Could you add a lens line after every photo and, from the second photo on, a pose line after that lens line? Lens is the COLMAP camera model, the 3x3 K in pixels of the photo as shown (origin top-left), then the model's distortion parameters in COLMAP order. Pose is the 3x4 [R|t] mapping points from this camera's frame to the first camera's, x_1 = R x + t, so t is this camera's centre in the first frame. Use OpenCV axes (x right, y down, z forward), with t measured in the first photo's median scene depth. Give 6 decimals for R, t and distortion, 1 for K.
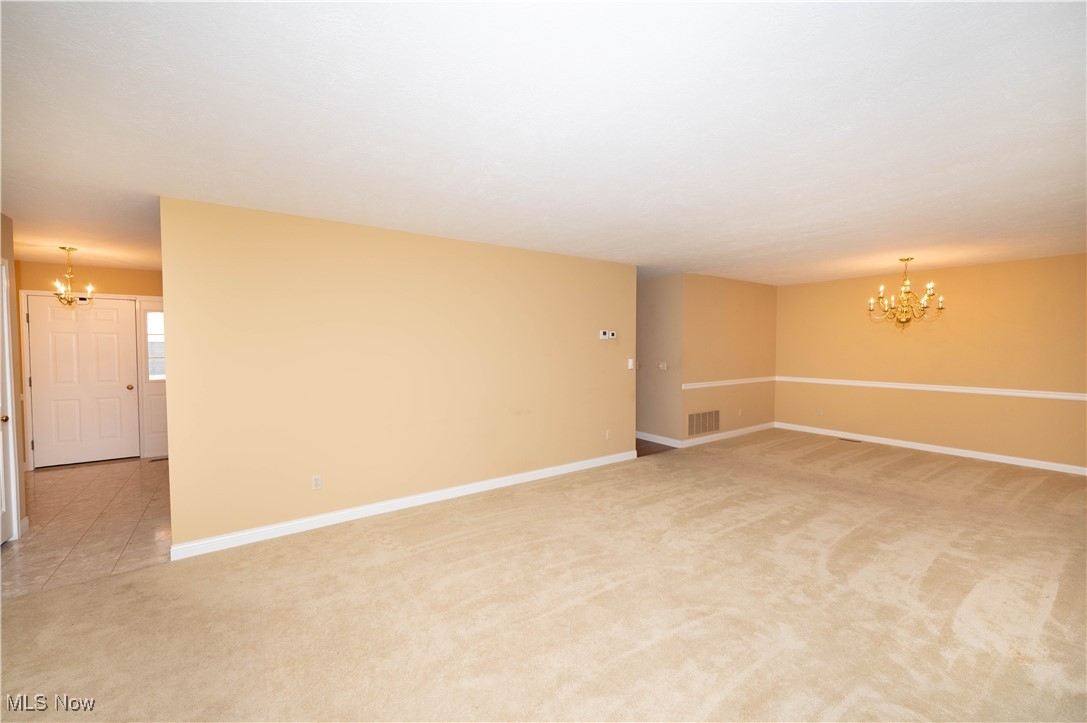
lens RADIAL K [[440.2, 0, 546.4], [0, 440.2, 363.8], [0, 0, 1]] dist [-0.000174, 0.000220]
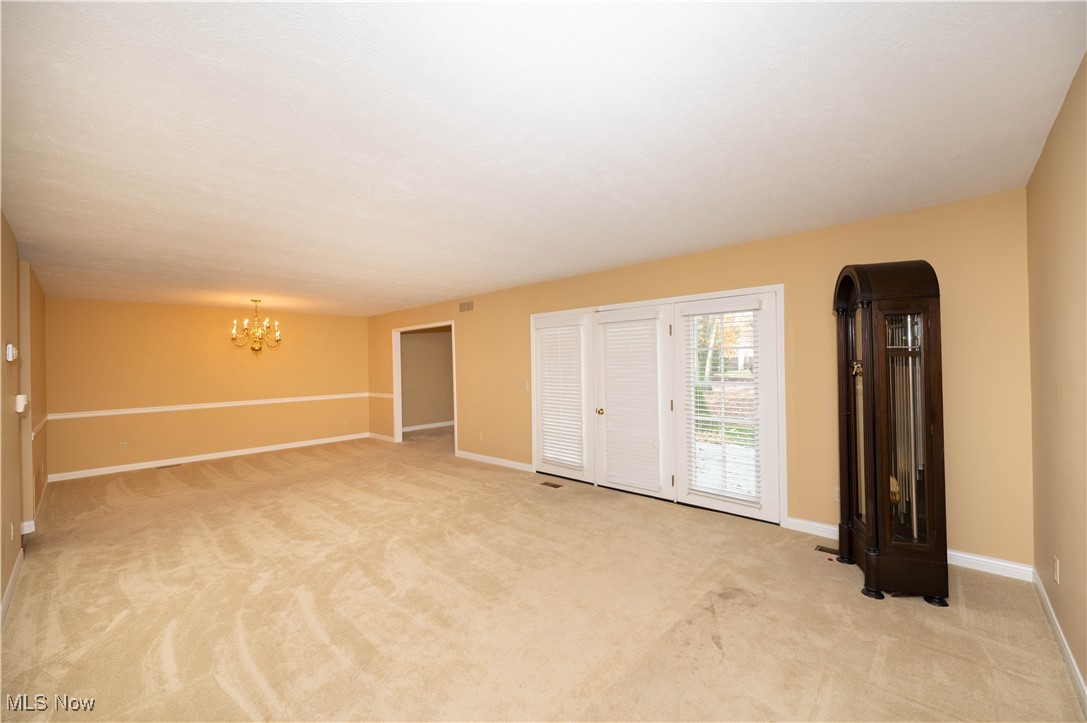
lens RADIAL K [[440.2, 0, 546.4], [0, 440.2, 363.8], [0, 0, 1]] dist [-0.000174, 0.000220]
pose [[-0.211193, 0.004871, 0.977432, -0.708001], [0.073177, 0.997260, 0.010842, -0.010269], [-0.974701, 0.073815, -0.210971, 0.558323]]
